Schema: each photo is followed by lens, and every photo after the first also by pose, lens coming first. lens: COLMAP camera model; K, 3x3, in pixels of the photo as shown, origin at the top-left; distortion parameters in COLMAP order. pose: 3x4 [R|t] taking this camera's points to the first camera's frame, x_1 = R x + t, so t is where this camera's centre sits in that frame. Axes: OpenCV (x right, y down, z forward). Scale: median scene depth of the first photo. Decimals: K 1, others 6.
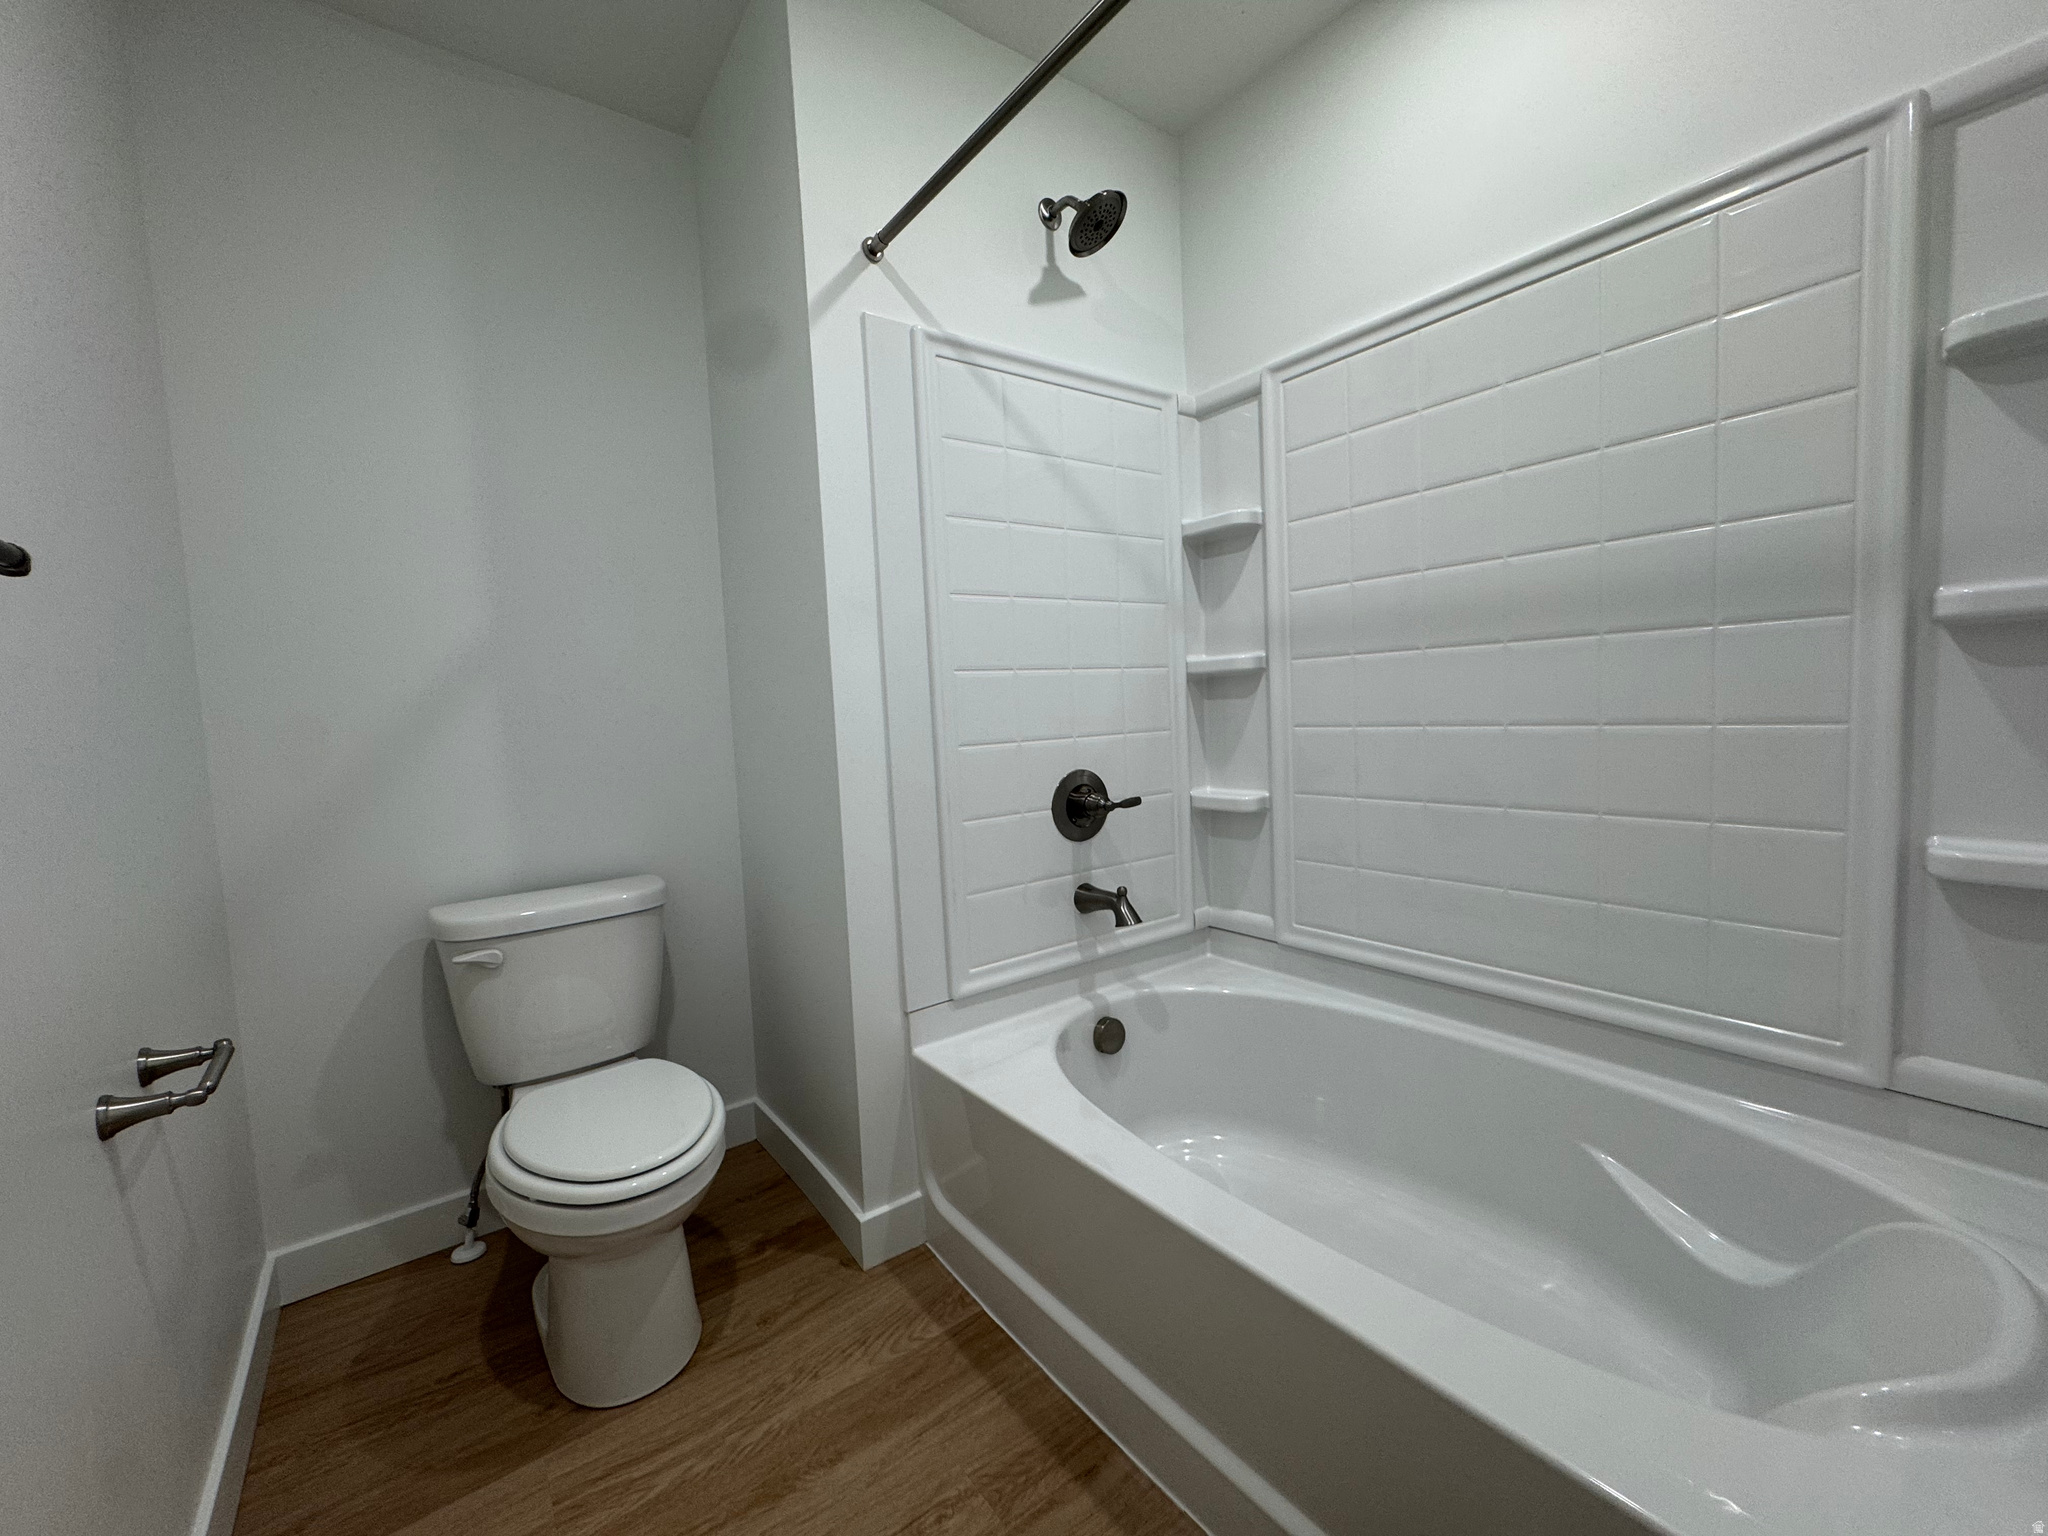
lens RADIAL K [[820.4, 0, 1020.6], [0, 820.4, 763.6], [0, 0, 1]] dist [-0.000944, -0.000227]
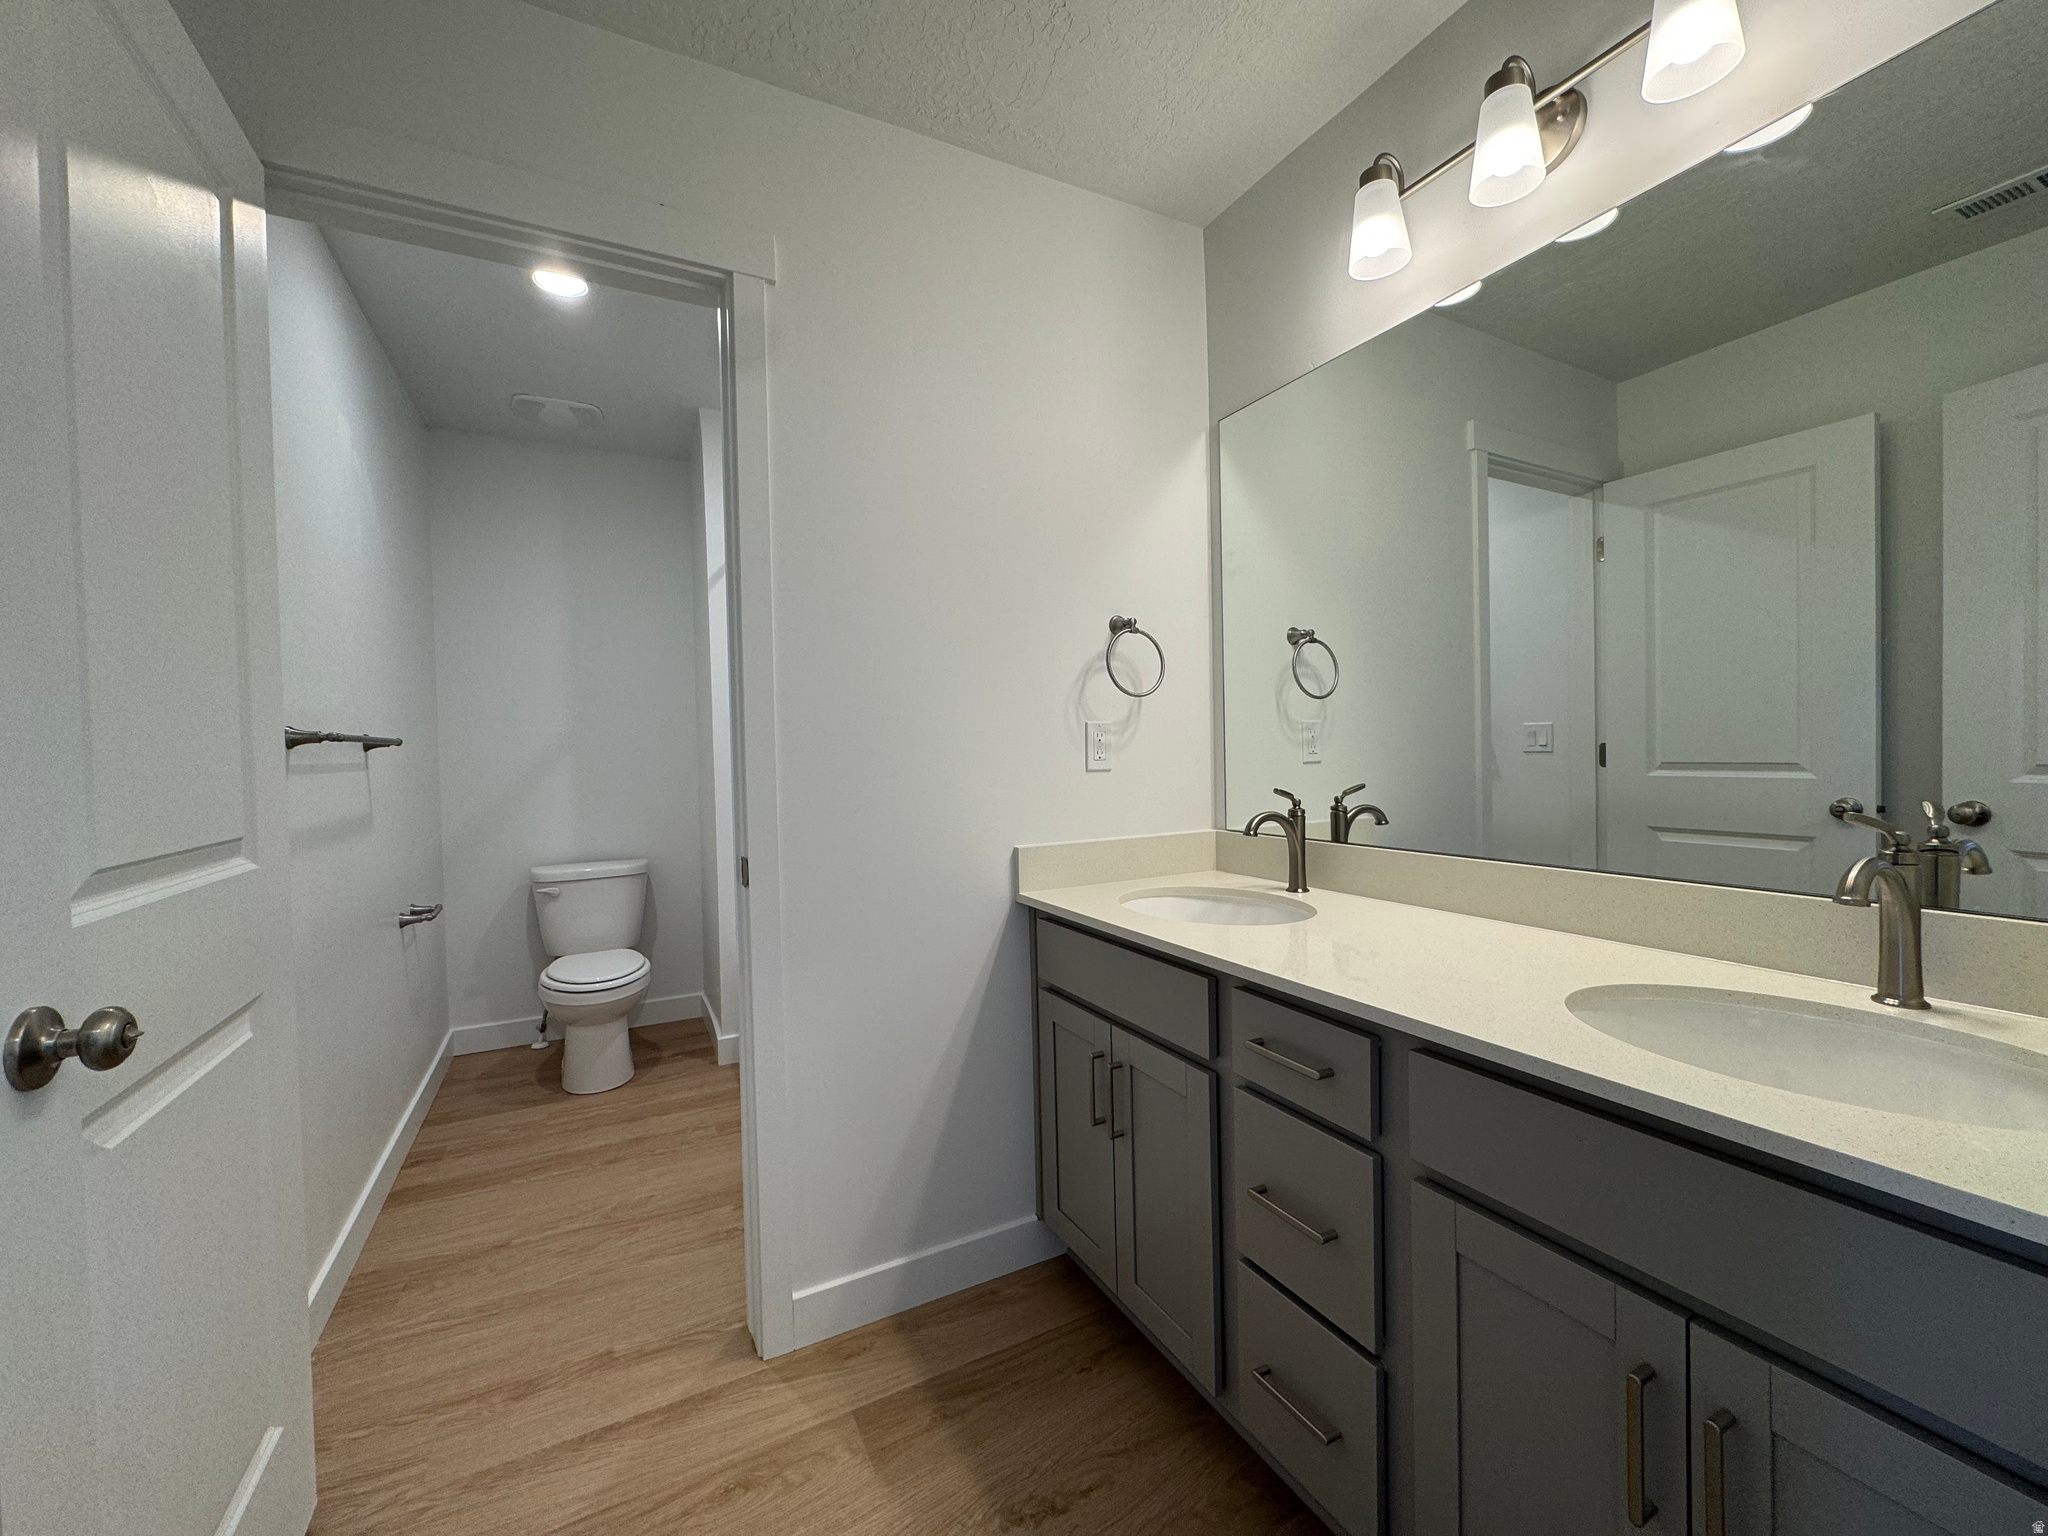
lens RADIAL K [[820.4, 0, 1020.6], [0, 820.4, 763.6], [0, 0, 1]] dist [-0.000944, -0.000227]
pose [[0.986108, 0.027289, -0.163846, 0.867663], [-0.035258, 0.998322, -0.045928, -0.030796], [0.162318, 0.051067, 0.985416, -0.887449]]
